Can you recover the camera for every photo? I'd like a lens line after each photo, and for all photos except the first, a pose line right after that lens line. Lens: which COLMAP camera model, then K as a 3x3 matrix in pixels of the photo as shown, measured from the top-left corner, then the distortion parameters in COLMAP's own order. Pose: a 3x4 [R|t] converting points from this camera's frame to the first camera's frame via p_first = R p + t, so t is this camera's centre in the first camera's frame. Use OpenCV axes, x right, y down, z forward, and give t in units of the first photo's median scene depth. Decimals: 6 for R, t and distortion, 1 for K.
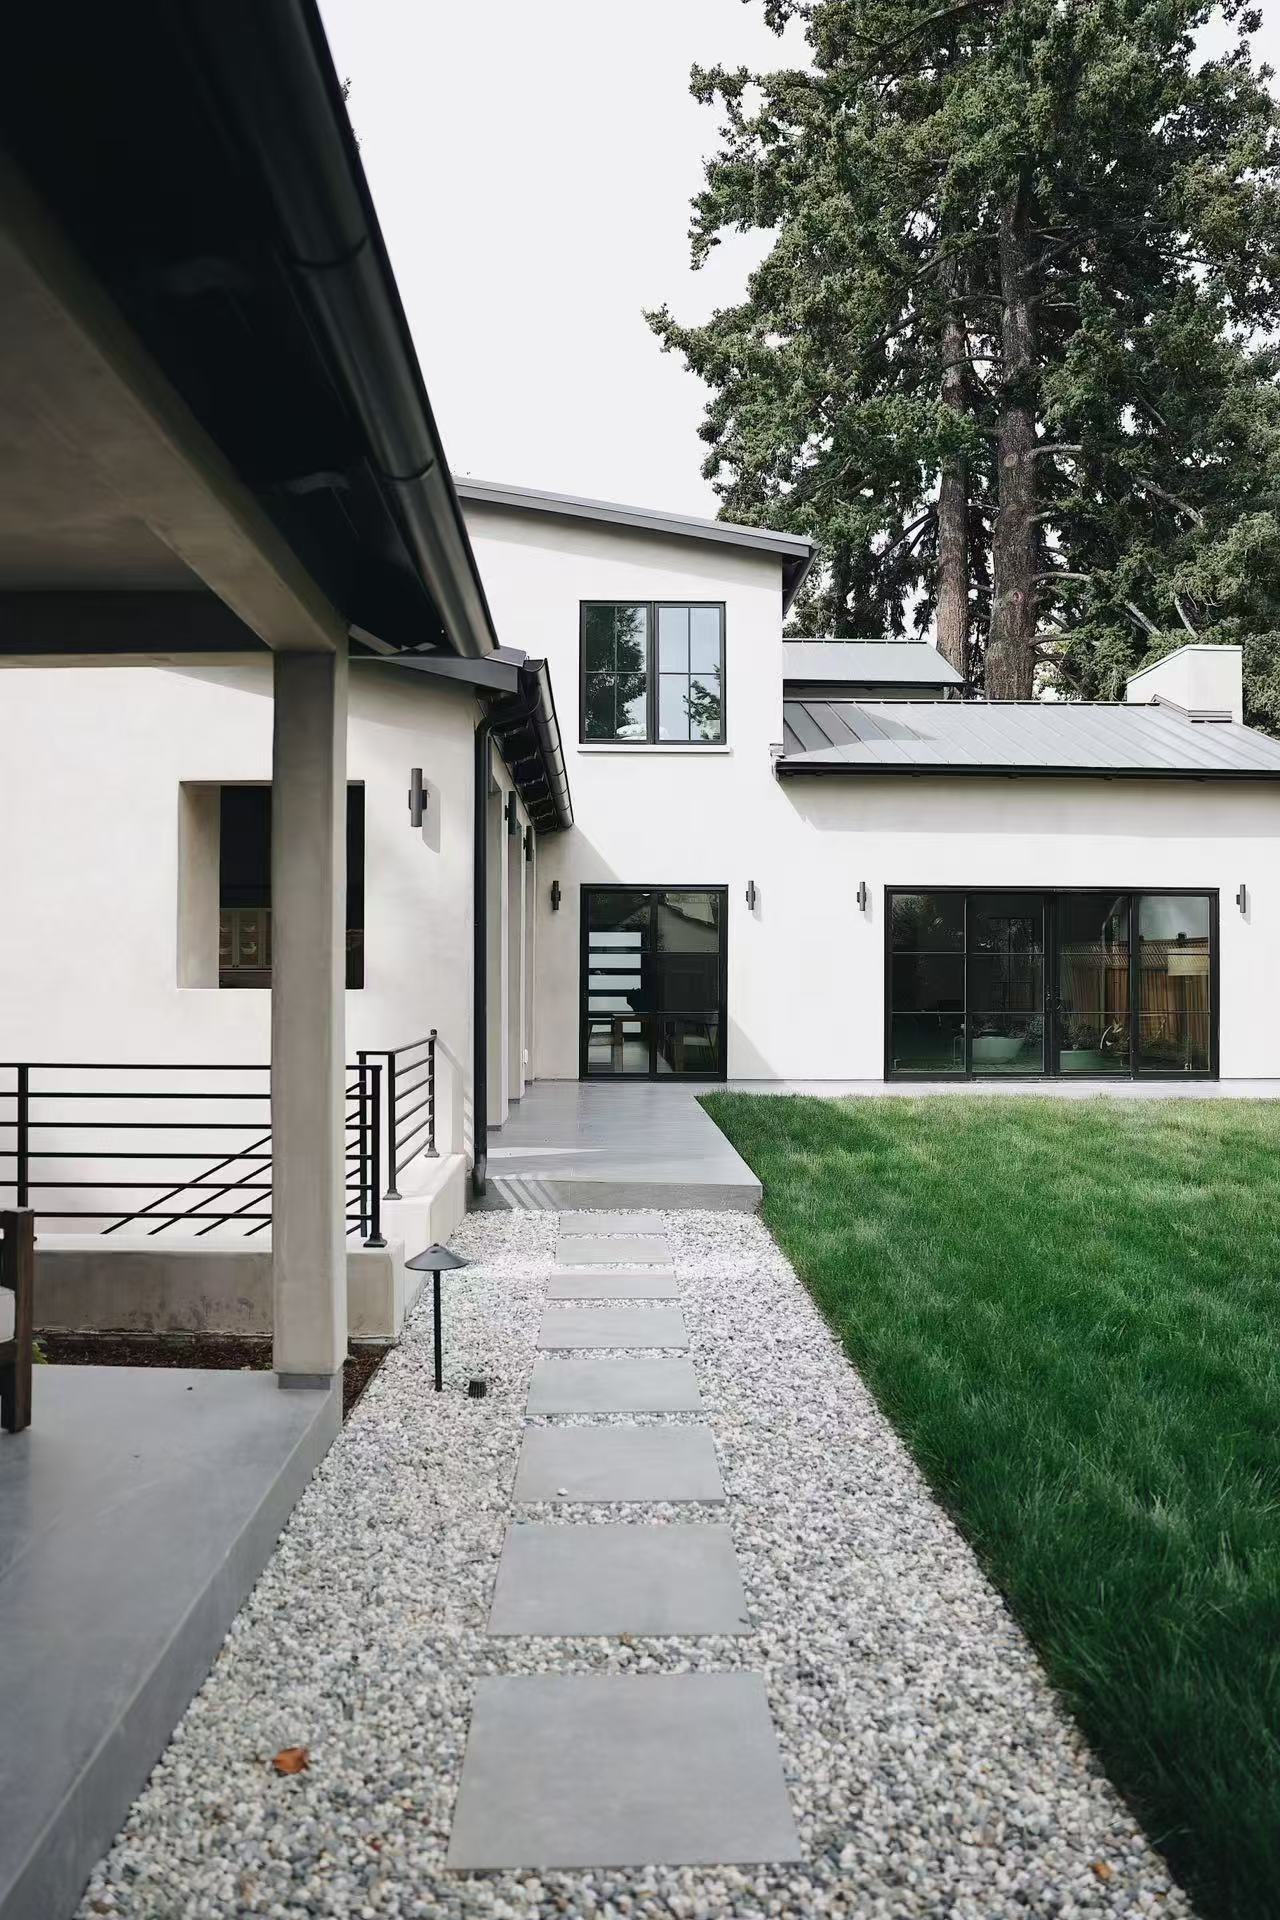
lens RADIAL K [[1408.4, 0, 640.0], [0, 1408.4, 960.0], [0, 0, 1]] dist [-0.038420, -0.000633]
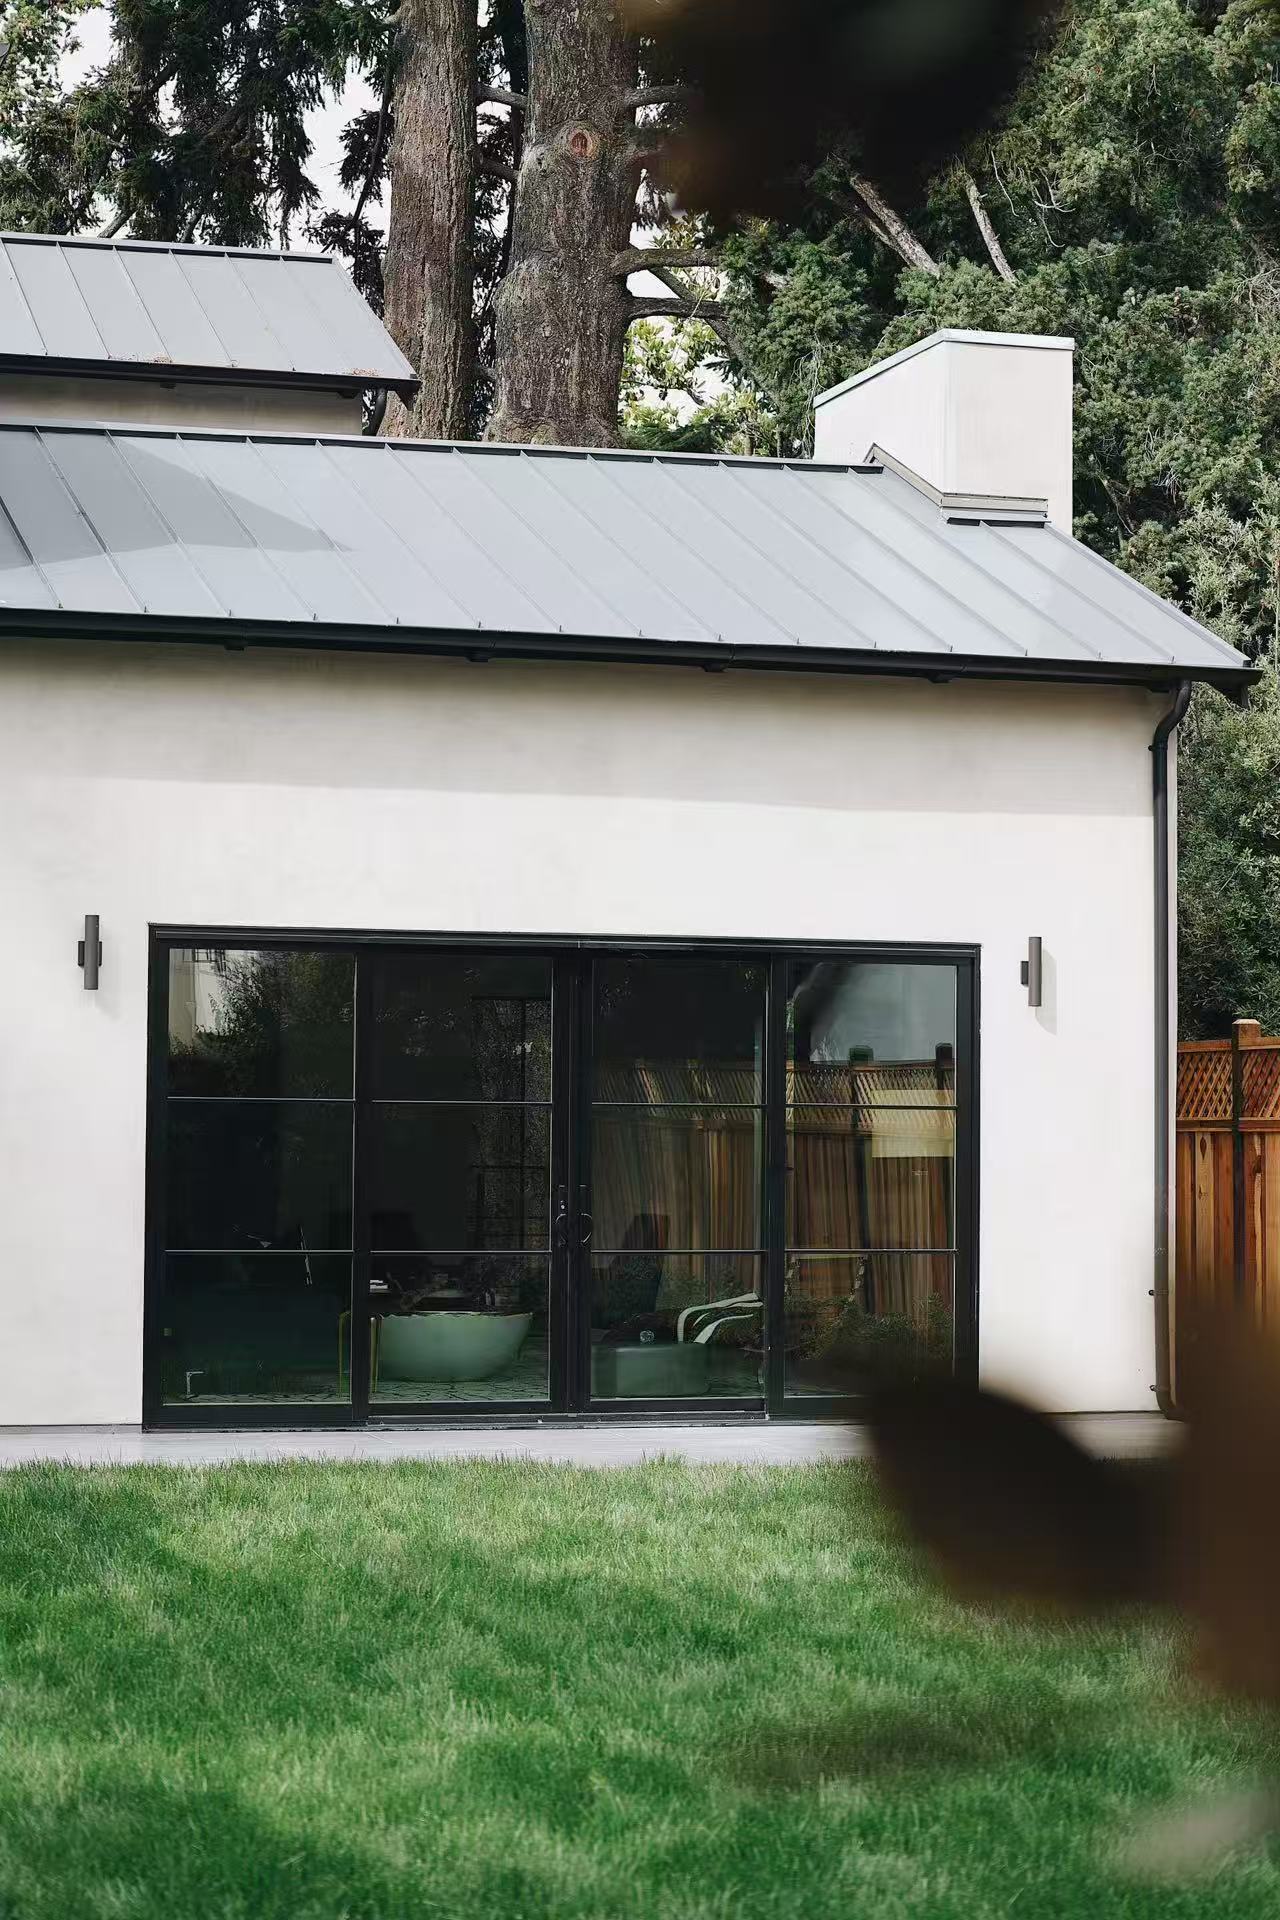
lens RADIAL K [[4194.6, 0, 681.5], [0, 4194.6, 955.1], [0, 0, 1]] dist [-0.024796, -0.663409]
pose [[0.967899, 0.016498, 0.250796, 0.017477], [-0.009649, 0.999547, -0.028516, -0.009429], [-0.251152, 0.025181, 0.967620, -0.119200]]
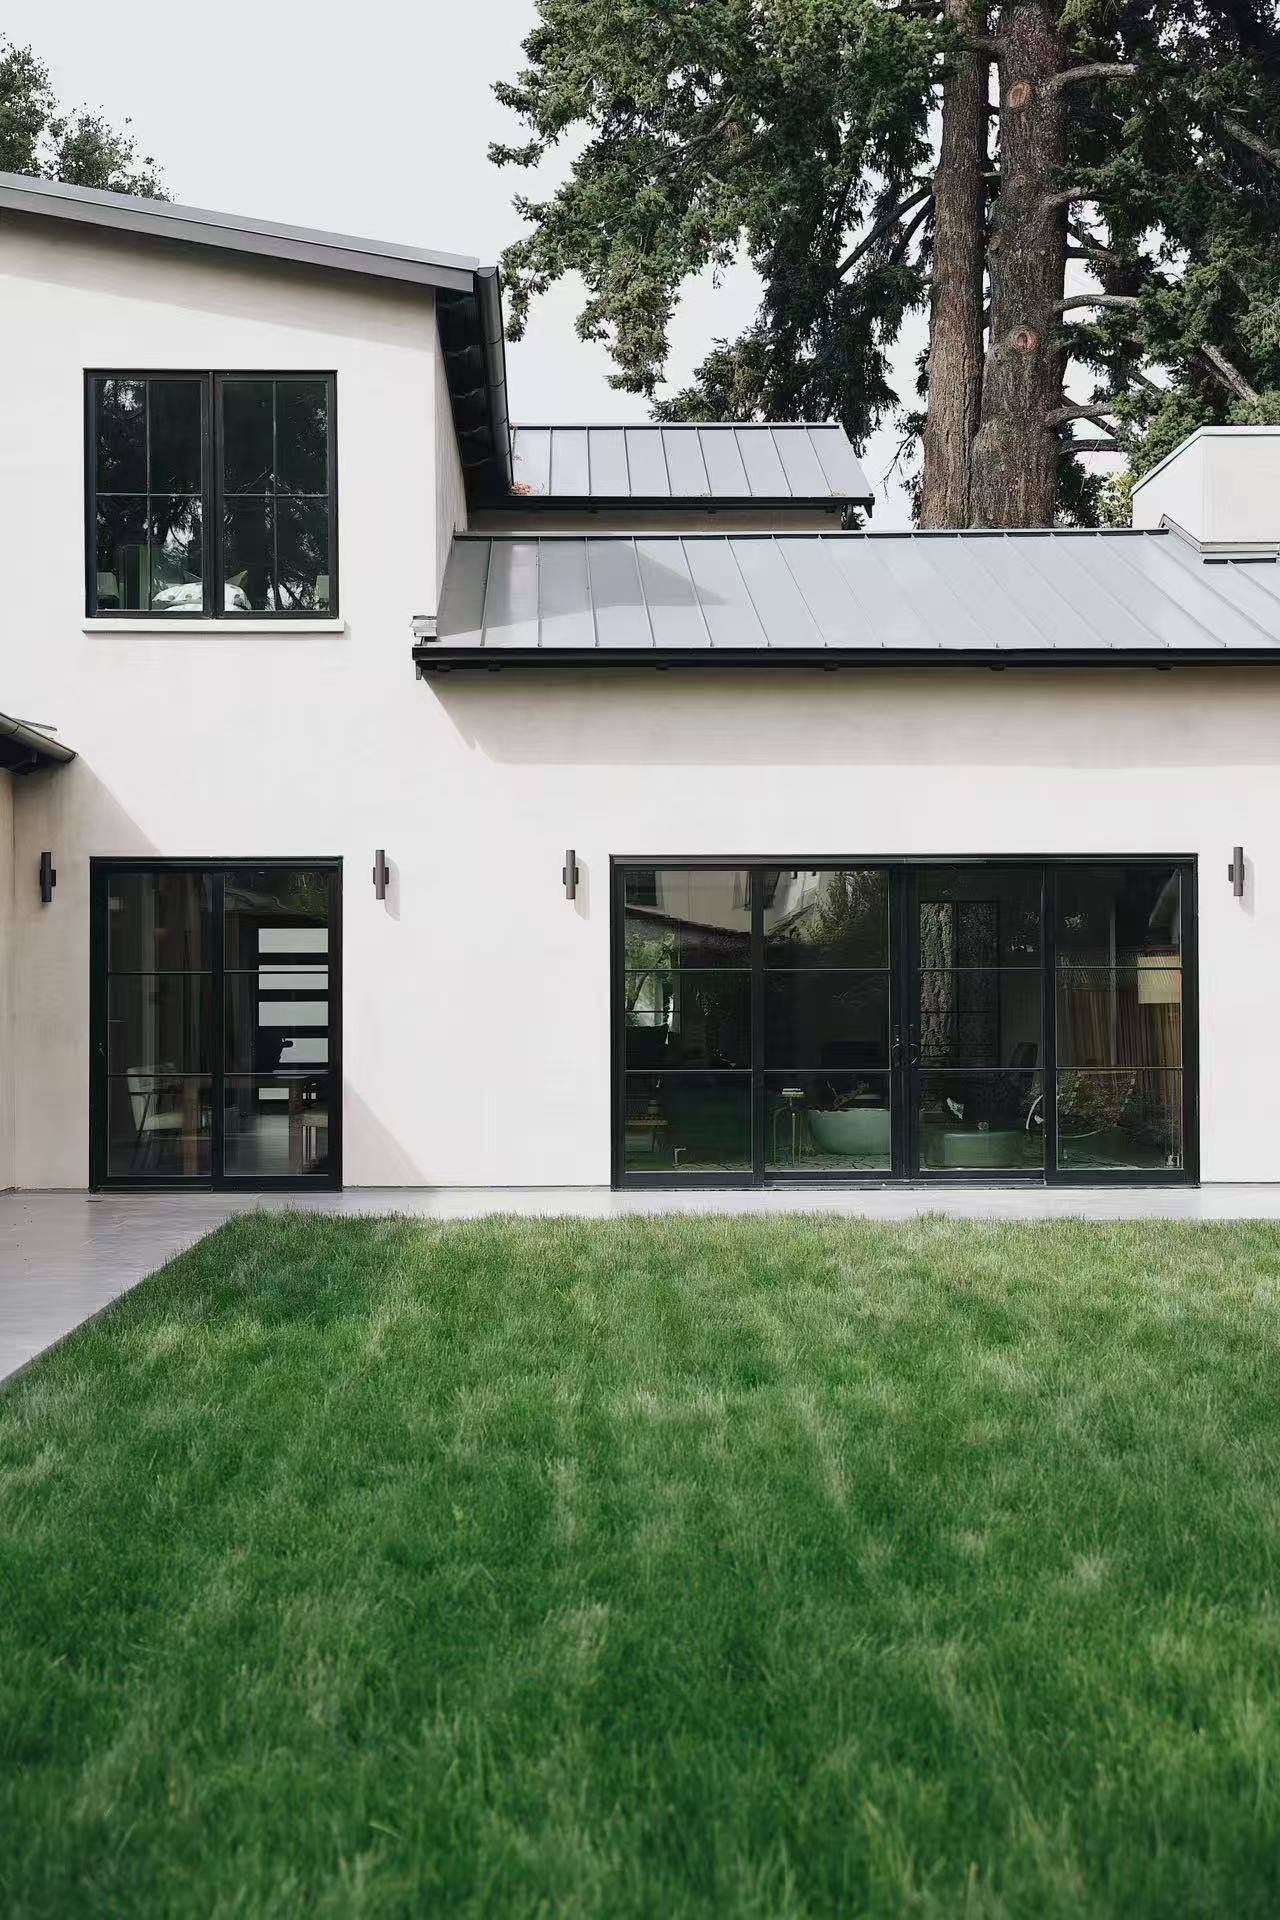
lens RADIAL K [[2414.9, 0, 640.0], [0, 2414.9, 960.0], [0, 0, 1]] dist [0.127200, -0.007036]
pose [[0.999939, -0.008114, -0.007464, 0.141551], [0.008114, 0.999967, -0.000051, -0.006774], [0.007464, -0.000010, 0.999972, -0.007219]]
